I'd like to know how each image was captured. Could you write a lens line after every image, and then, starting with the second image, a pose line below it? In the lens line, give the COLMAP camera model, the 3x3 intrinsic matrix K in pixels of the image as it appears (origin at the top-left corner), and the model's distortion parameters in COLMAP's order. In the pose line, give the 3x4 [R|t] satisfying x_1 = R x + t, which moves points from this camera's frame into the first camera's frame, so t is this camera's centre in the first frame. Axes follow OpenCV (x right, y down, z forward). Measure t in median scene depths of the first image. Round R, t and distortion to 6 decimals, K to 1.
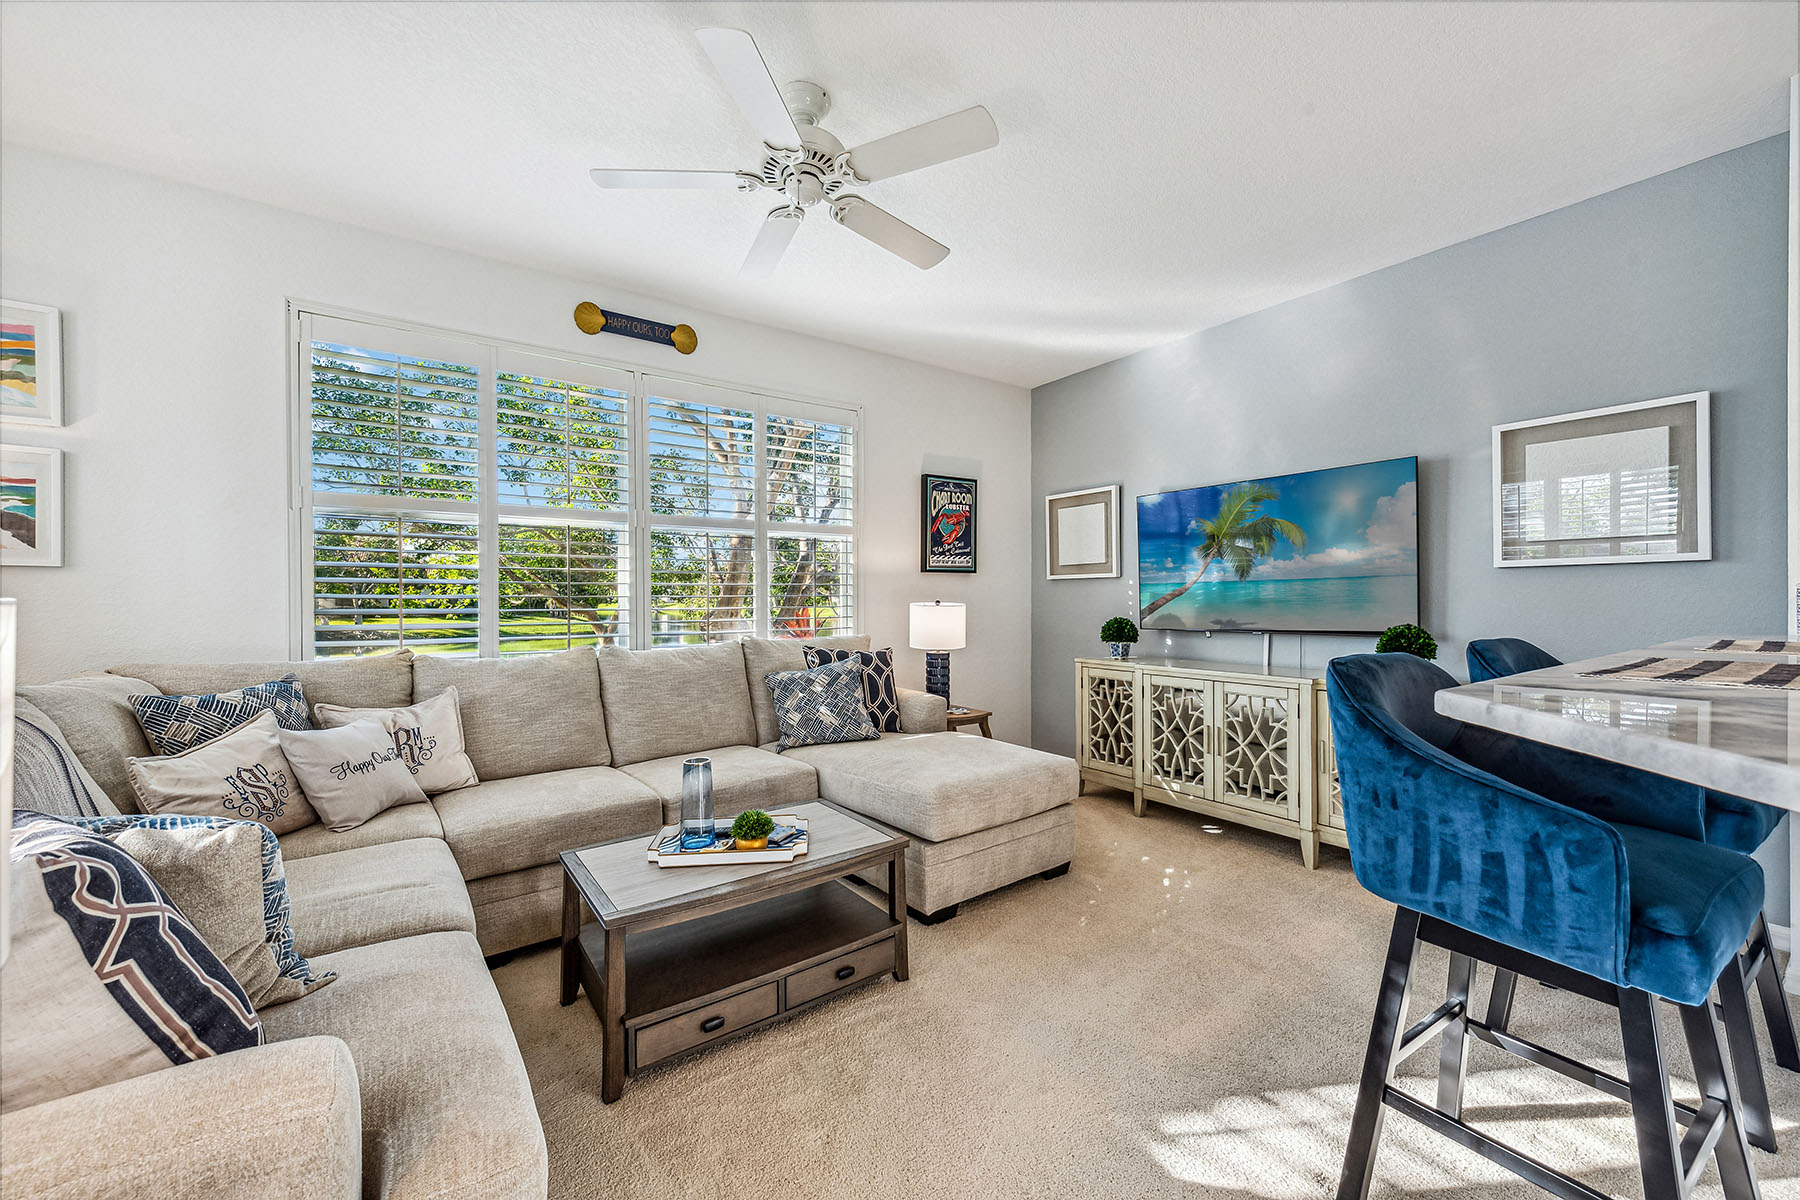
lens RADIAL K [[706.9, 0, 889.1], [0, 706.9, 598.9], [0, 0, 1]] dist [0.012462, -0.000295]
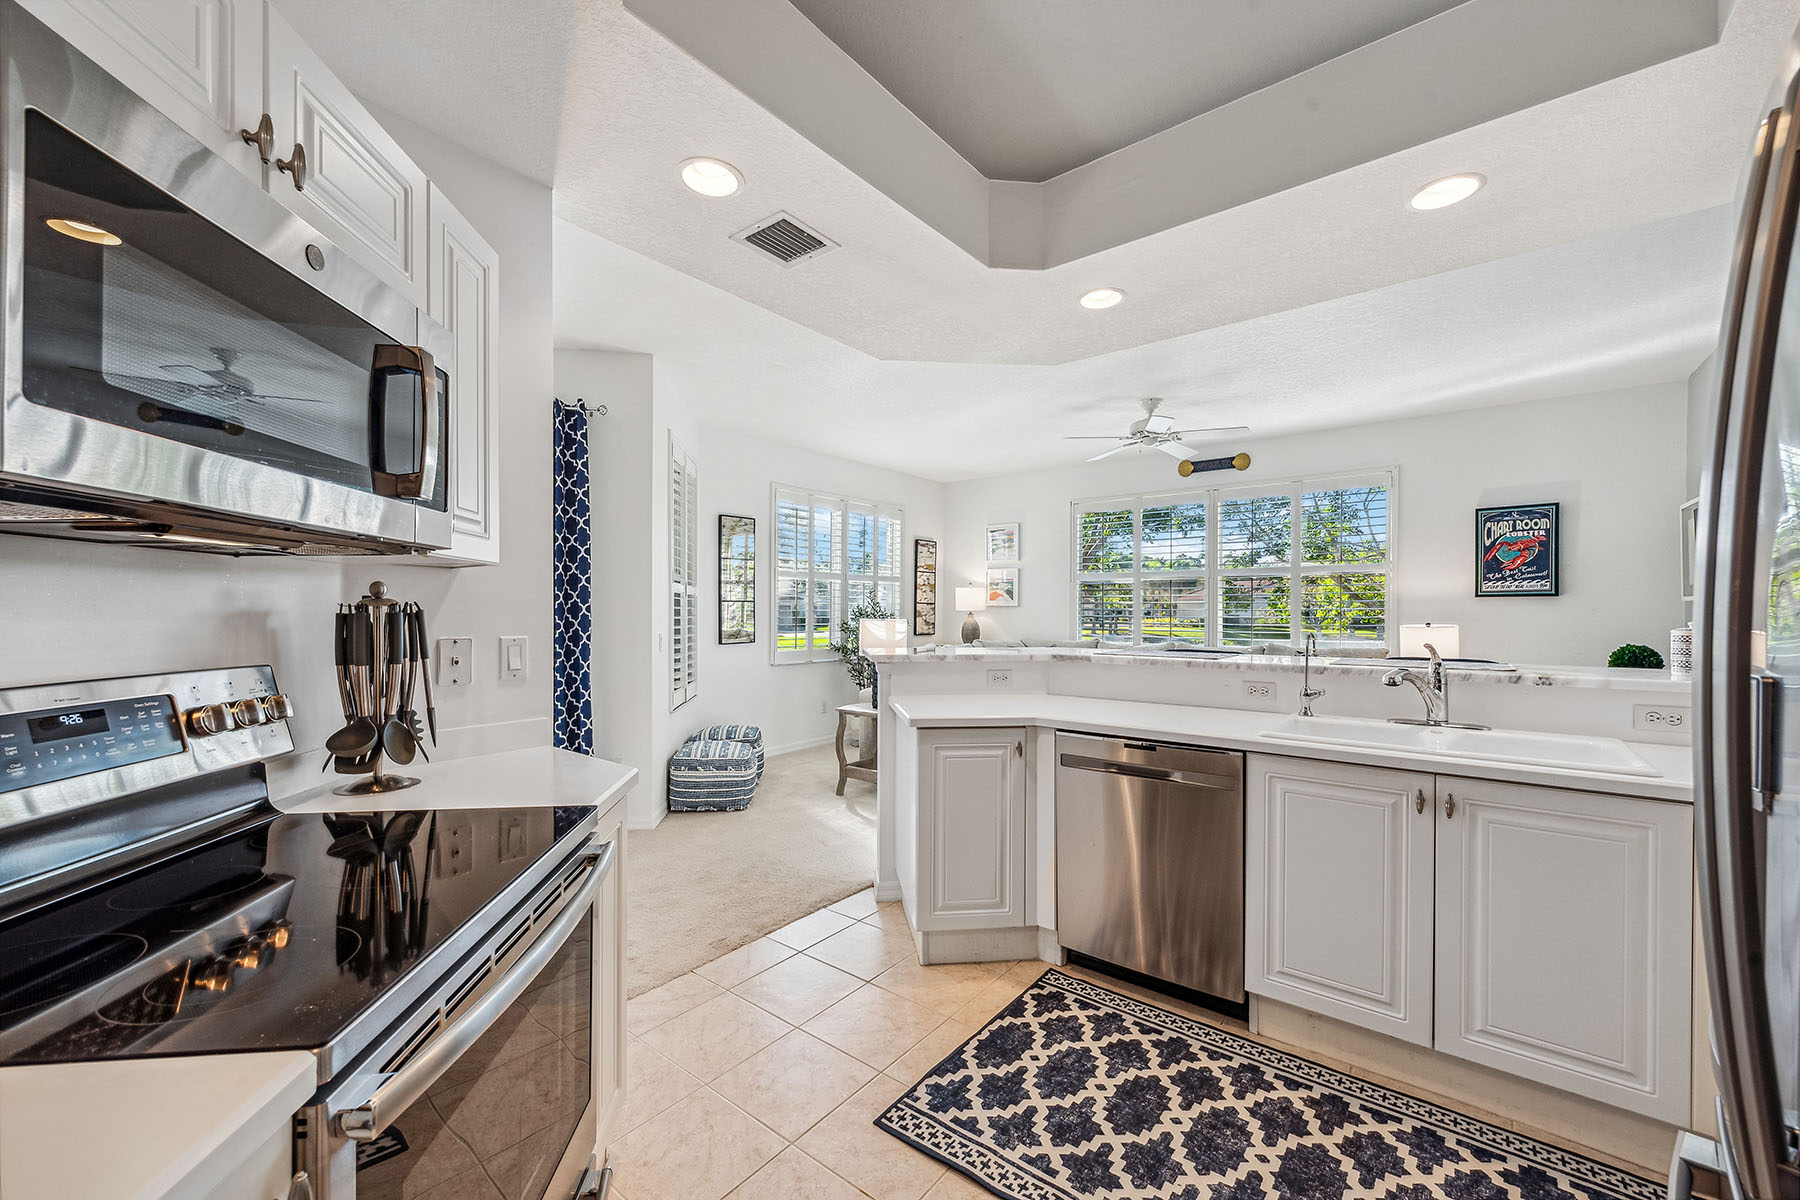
lens RADIAL K [[706.9, 0, 886.9], [0, 706.9, 608.6], [0, 0, 1]] dist [0.012462, -0.000295]
pose [[0.270345, -0.000136, -0.962764, 0.977263], [-0.000273, 1.000000, -0.000218, -0.021264], [0.962764, 0.000321, 0.270345, -0.219241]]
